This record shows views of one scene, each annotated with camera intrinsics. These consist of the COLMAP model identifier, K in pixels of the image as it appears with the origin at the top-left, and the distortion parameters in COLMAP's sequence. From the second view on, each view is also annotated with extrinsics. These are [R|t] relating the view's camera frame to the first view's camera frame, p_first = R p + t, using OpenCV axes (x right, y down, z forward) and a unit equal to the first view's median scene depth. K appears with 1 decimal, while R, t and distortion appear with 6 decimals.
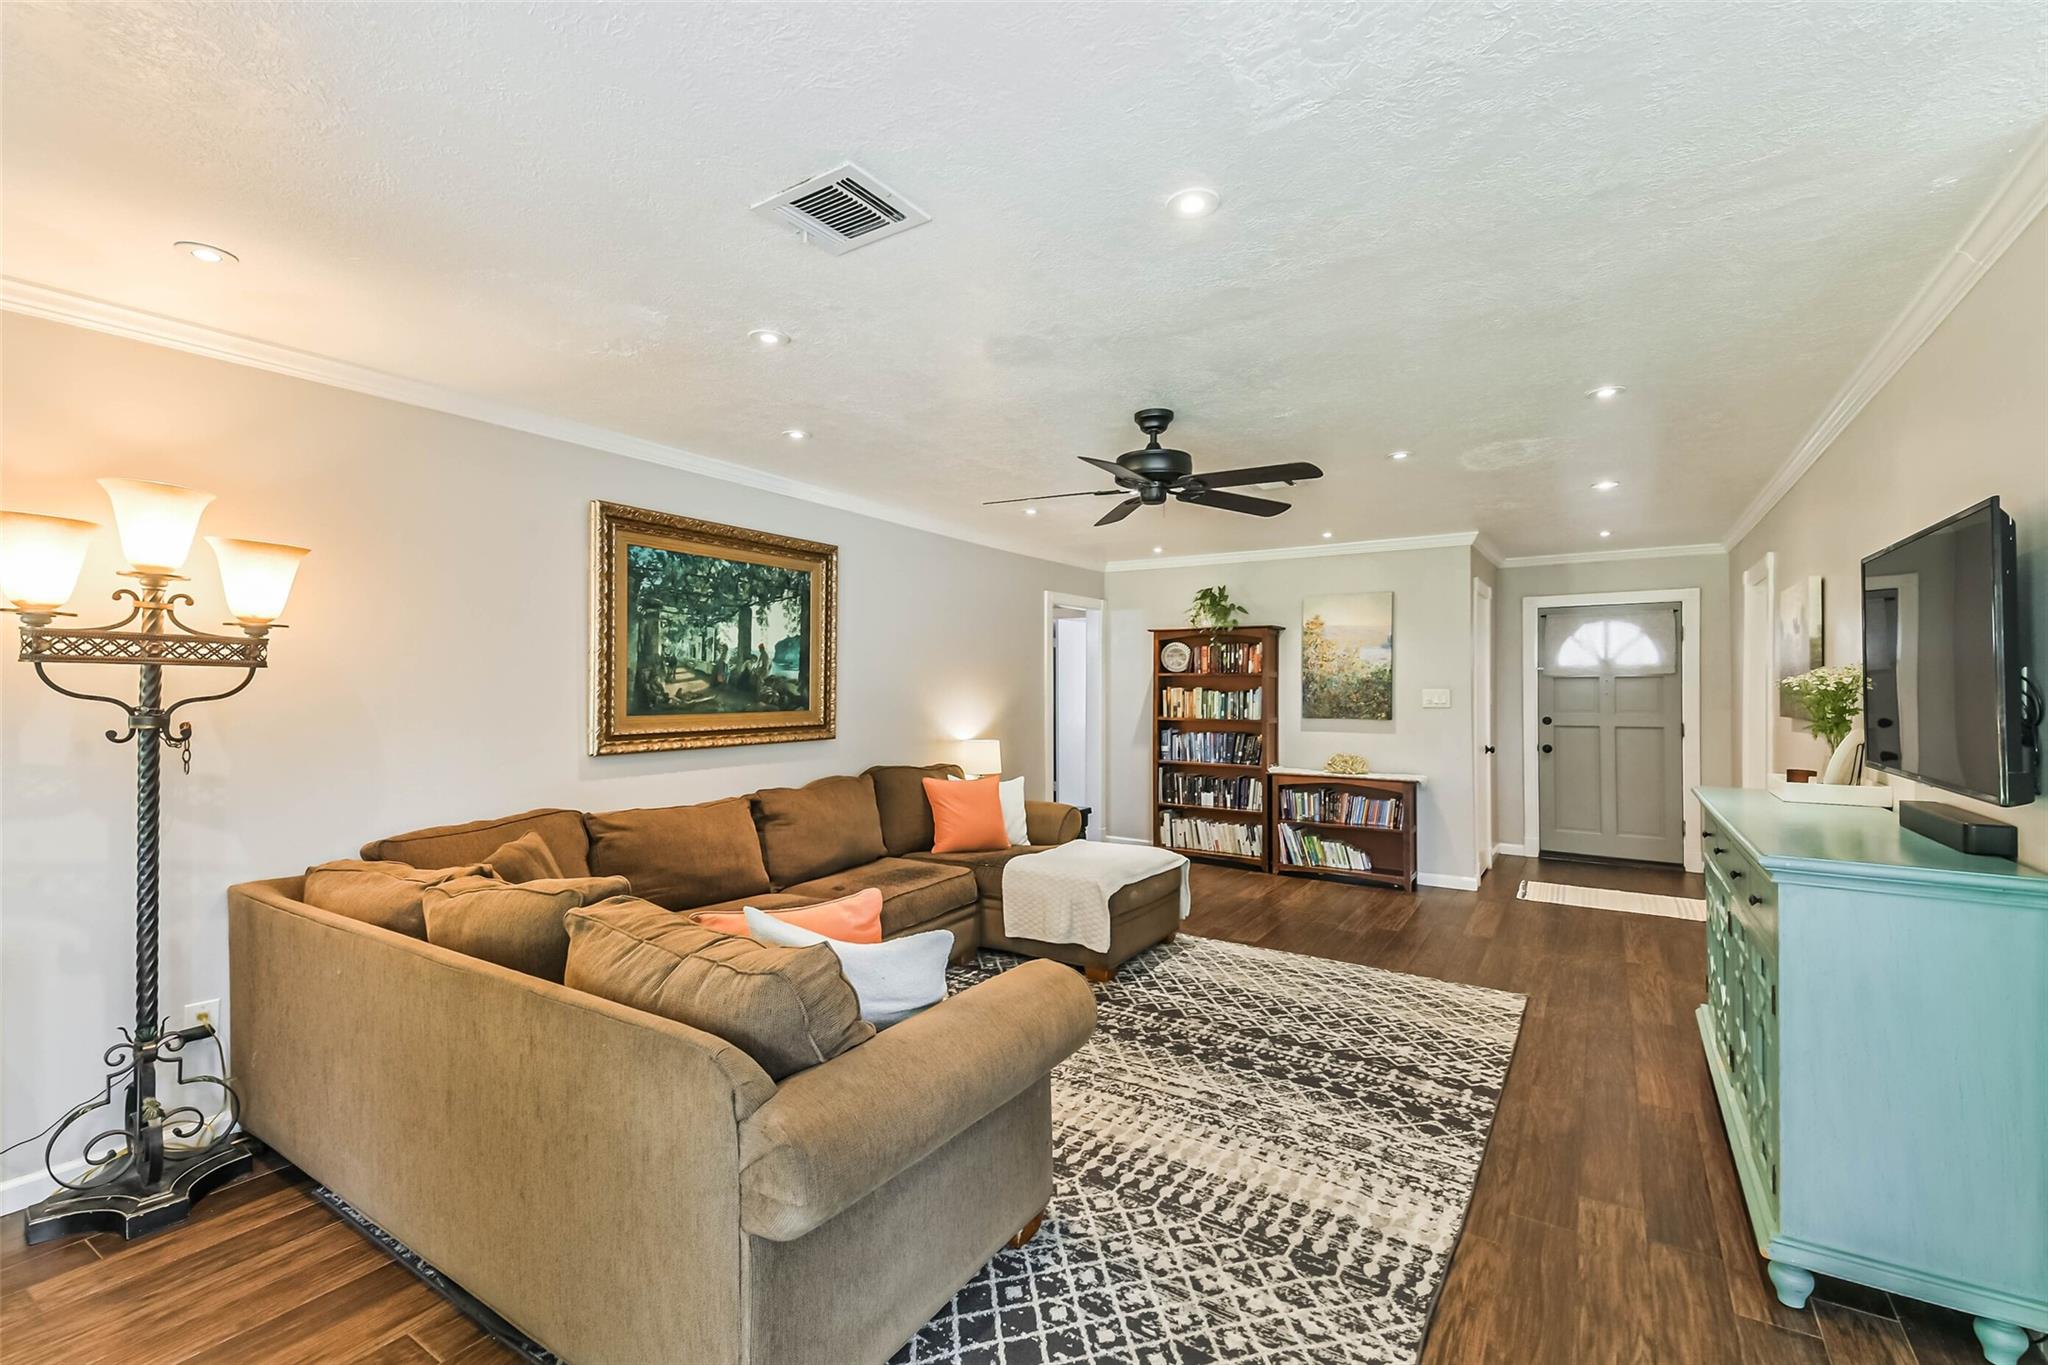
lens RADIAL K [[881.6, 0, 1028.9], [0, 881.6, 691.8], [0, 0, 1]] dist [0.045372, -0.000436]
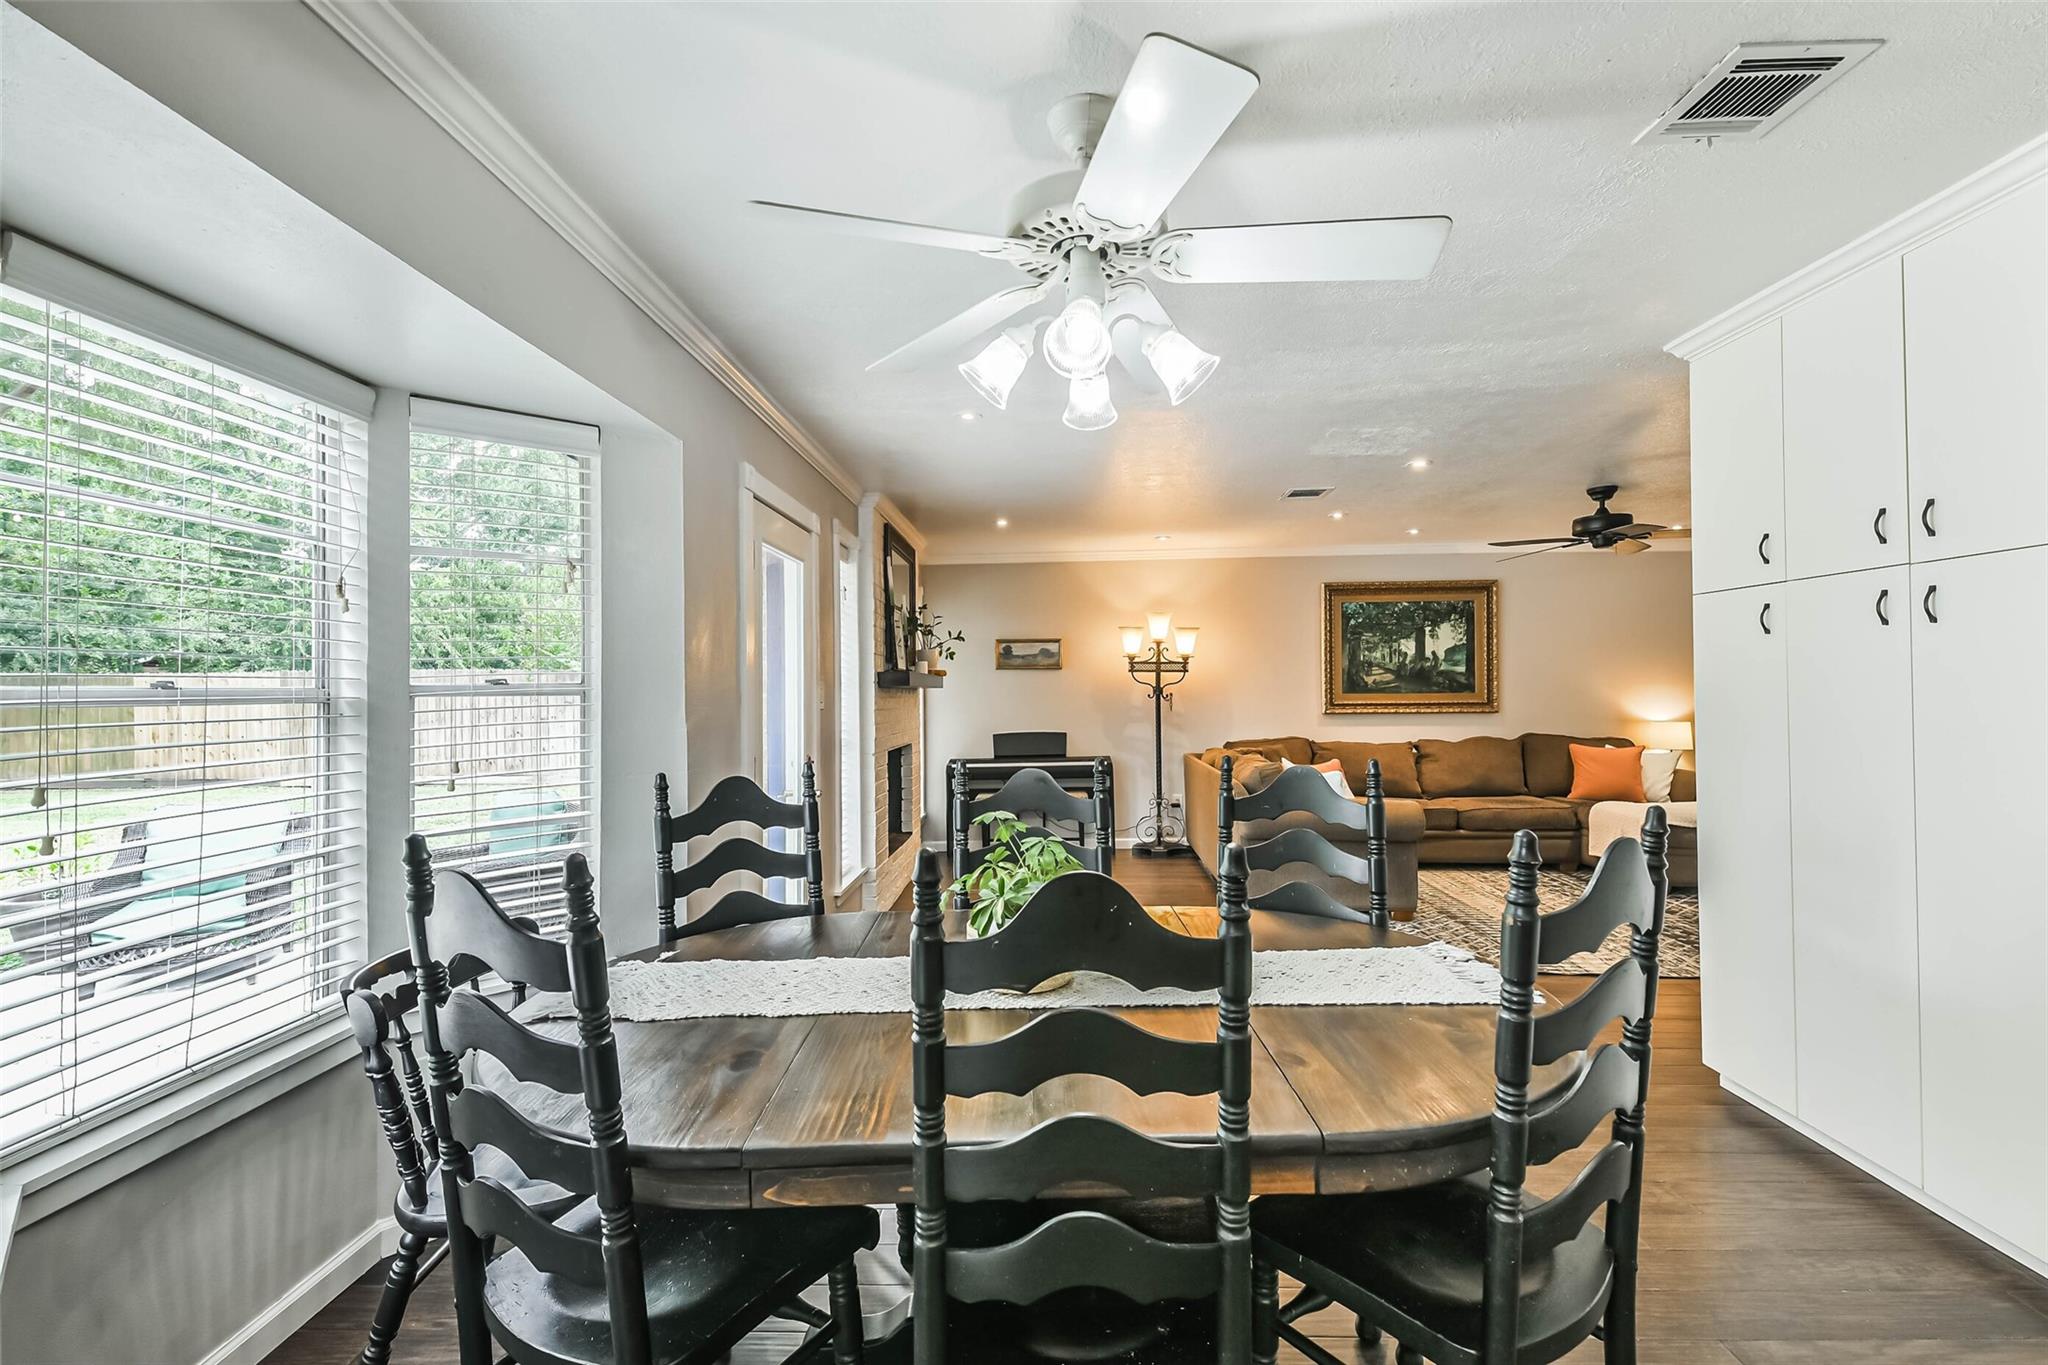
lens RADIAL K [[881.6, 0, 1036.5], [0, 881.6, 680.1], [0, 0, 1]] dist [0.045372, -0.000436]
pose [[0.513920, -0.015304, -0.857701, 0.826597], [0.003734, 0.999871, -0.015604, 0.025407], [0.857830, 0.004817, 0.513911, -0.516205]]
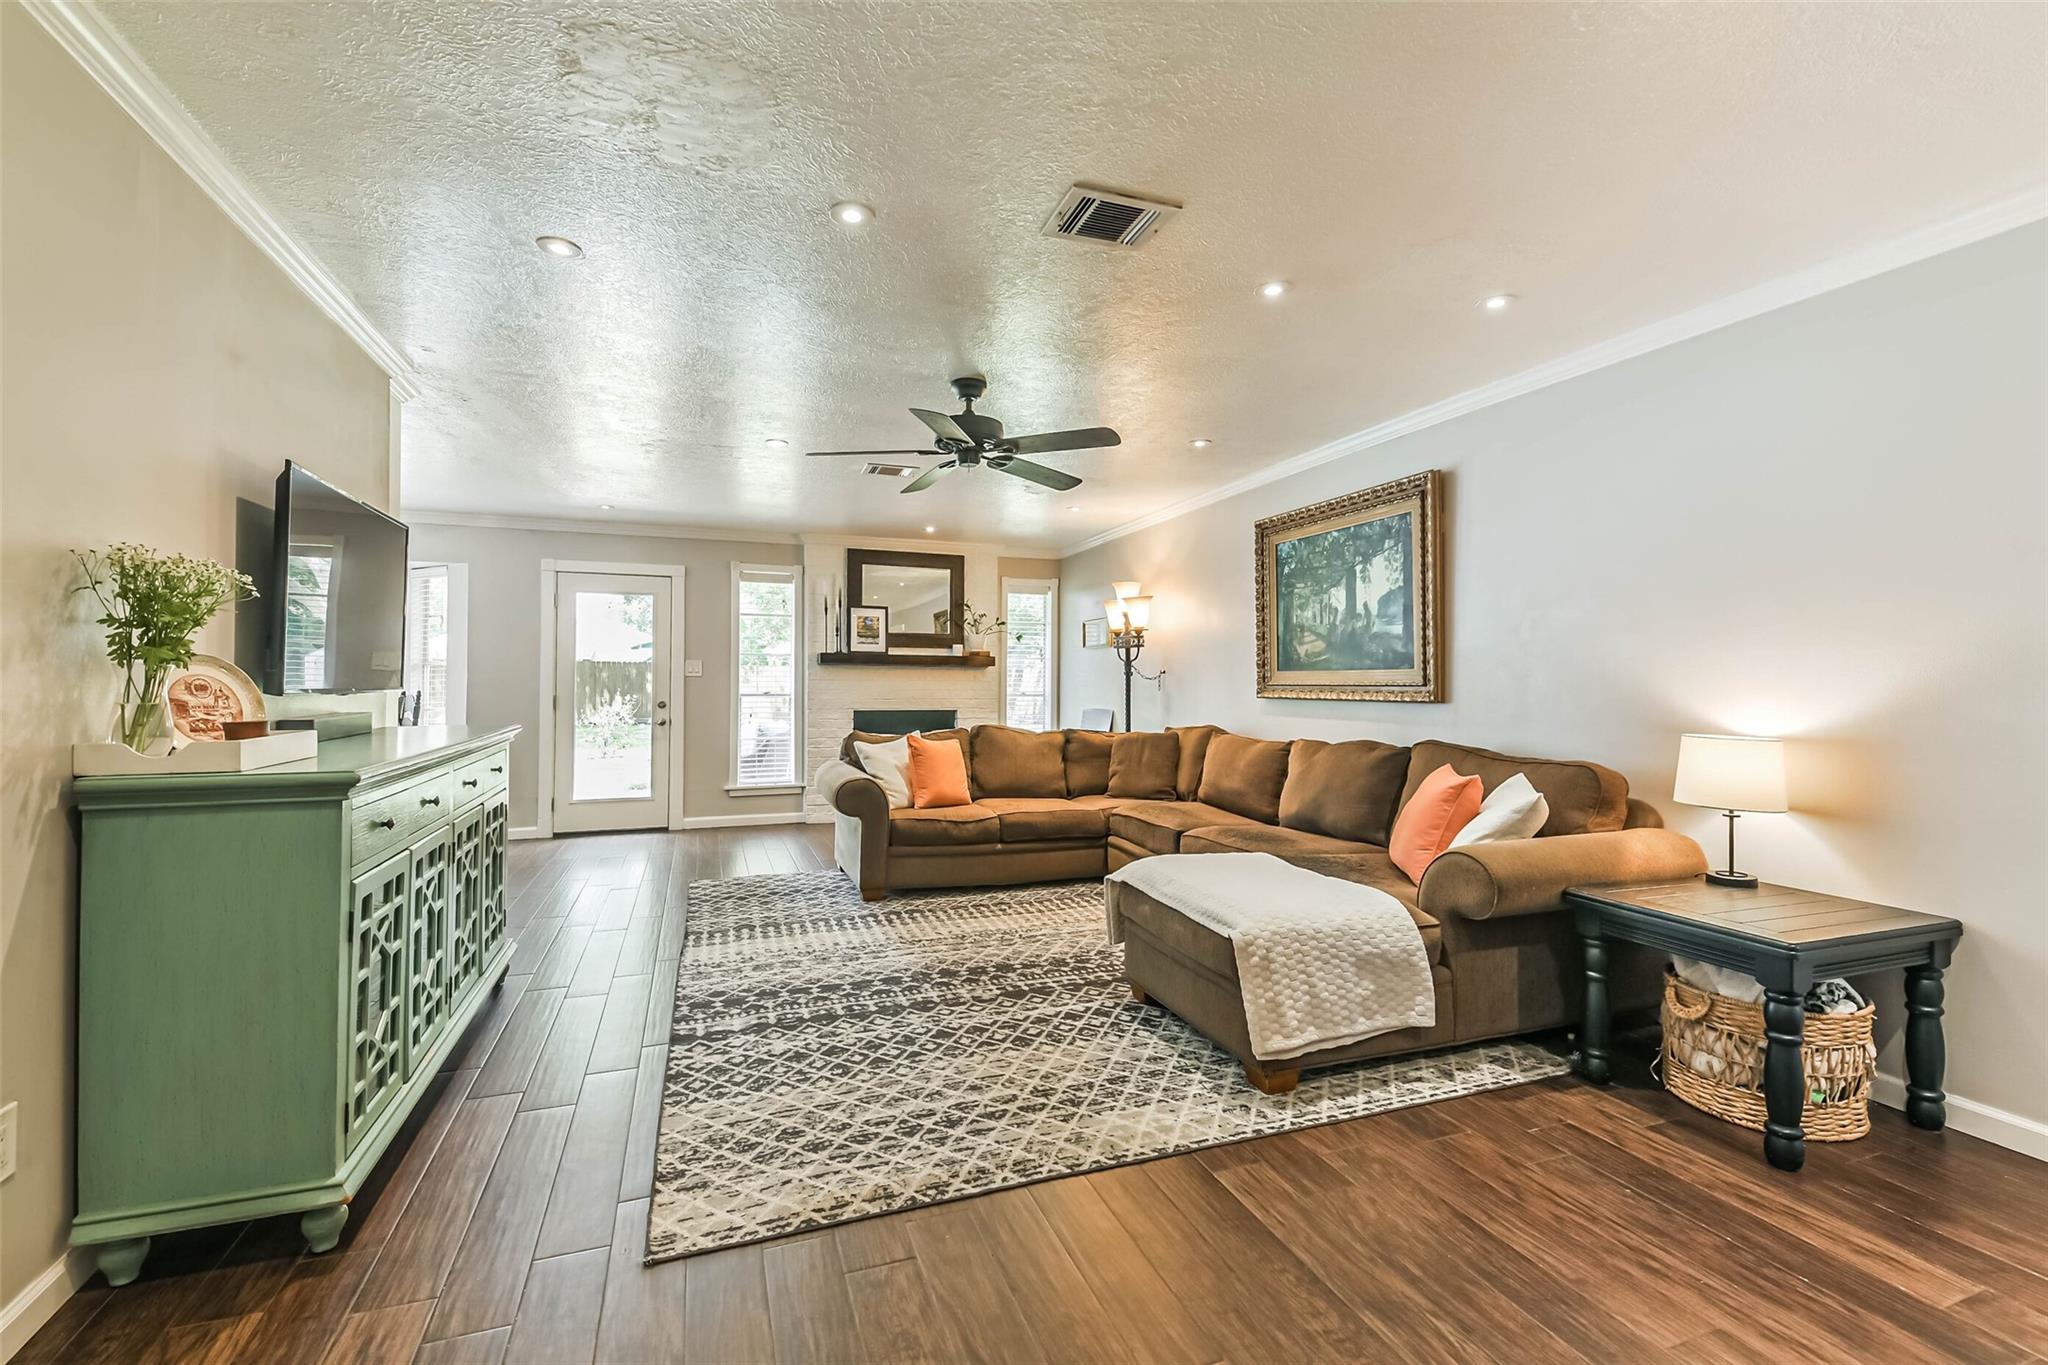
lens RADIAL K [[881.6, 0, 1016.2], [0, 881.6, 674.6], [0, 0, 1]] dist [0.045372, -0.000436]
pose [[-0.610282, -0.009021, -0.792133, 0.859178], [-0.010914, 0.999936, -0.002979, 0.041591], [0.792109, 0.006827, -0.610341, 1.520113]]
